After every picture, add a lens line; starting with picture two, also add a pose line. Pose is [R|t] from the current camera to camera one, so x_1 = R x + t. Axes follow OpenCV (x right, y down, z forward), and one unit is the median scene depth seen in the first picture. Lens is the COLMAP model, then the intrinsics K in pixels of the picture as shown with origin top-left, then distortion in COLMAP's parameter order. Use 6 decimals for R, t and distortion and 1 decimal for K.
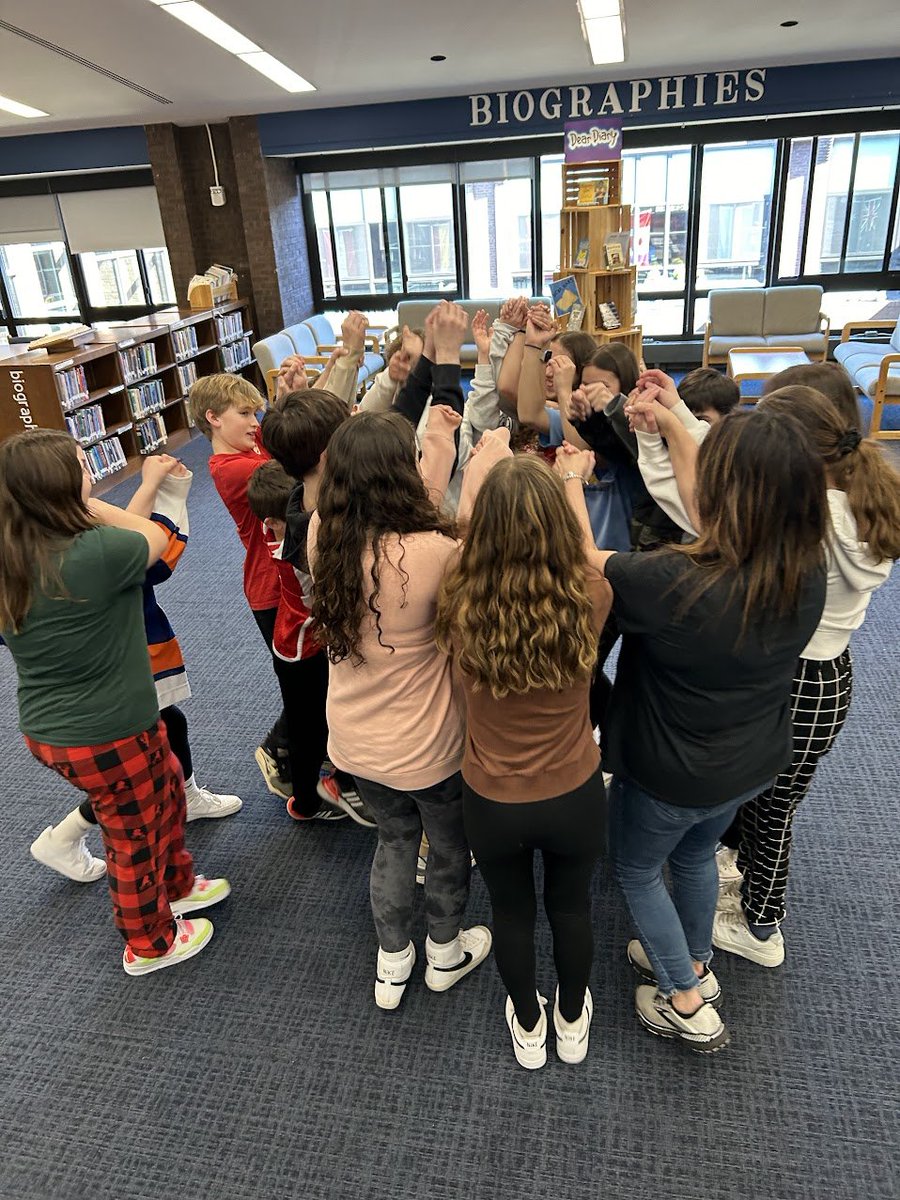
lens RADIAL K [[898.5, 0, 450.8], [0, 898.5, 601.5], [0, 0, 1]] dist [0.006377, 0.009055]
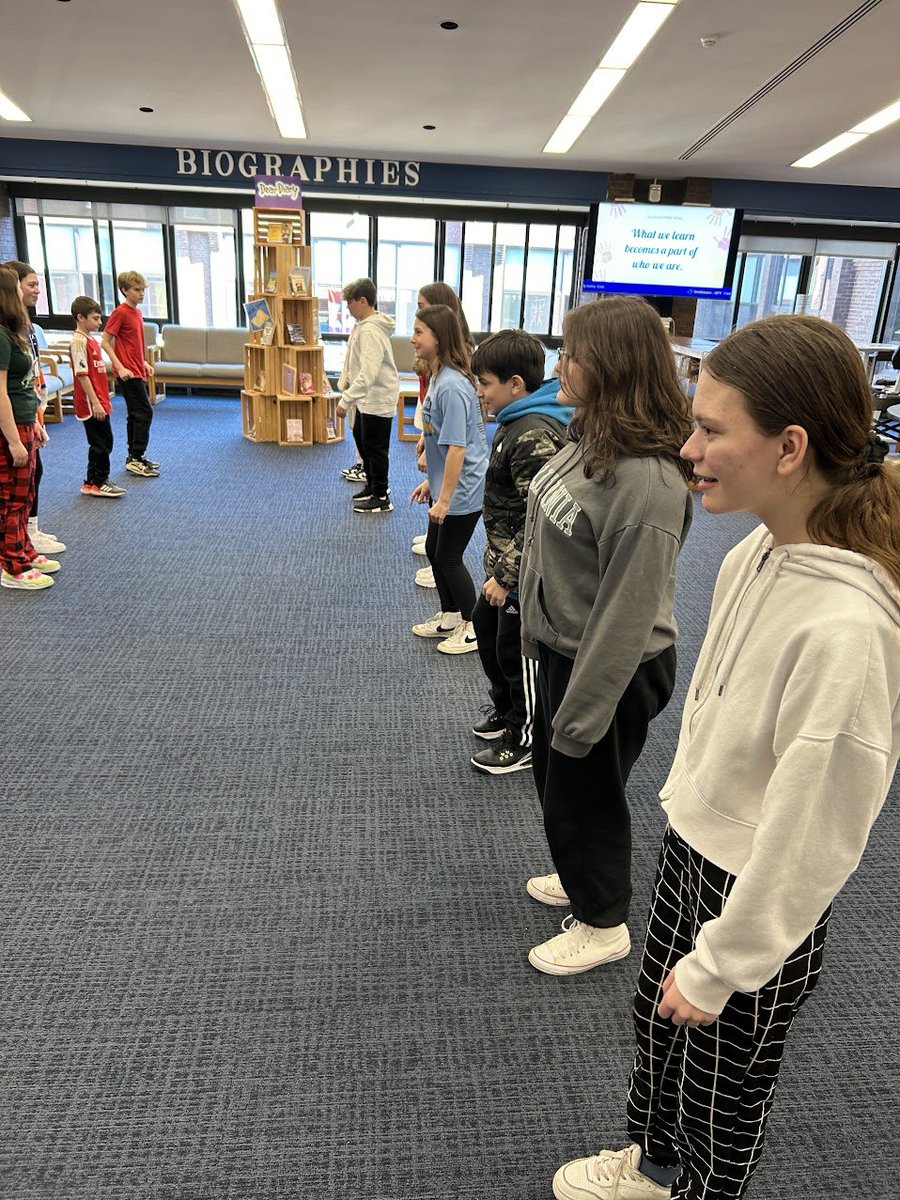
lens RADIAL K [[898.5, 0, 450.6], [0, 898.5, 598.4], [0, 0, 1]] dist [0.006377, 0.009055]
pose [[0.955257, -0.000425, 0.295776, 0.014917], [0.027607, 0.995761, -0.087733, 0.130520], [-0.294485, 0.091973, 0.951220, -0.158621]]
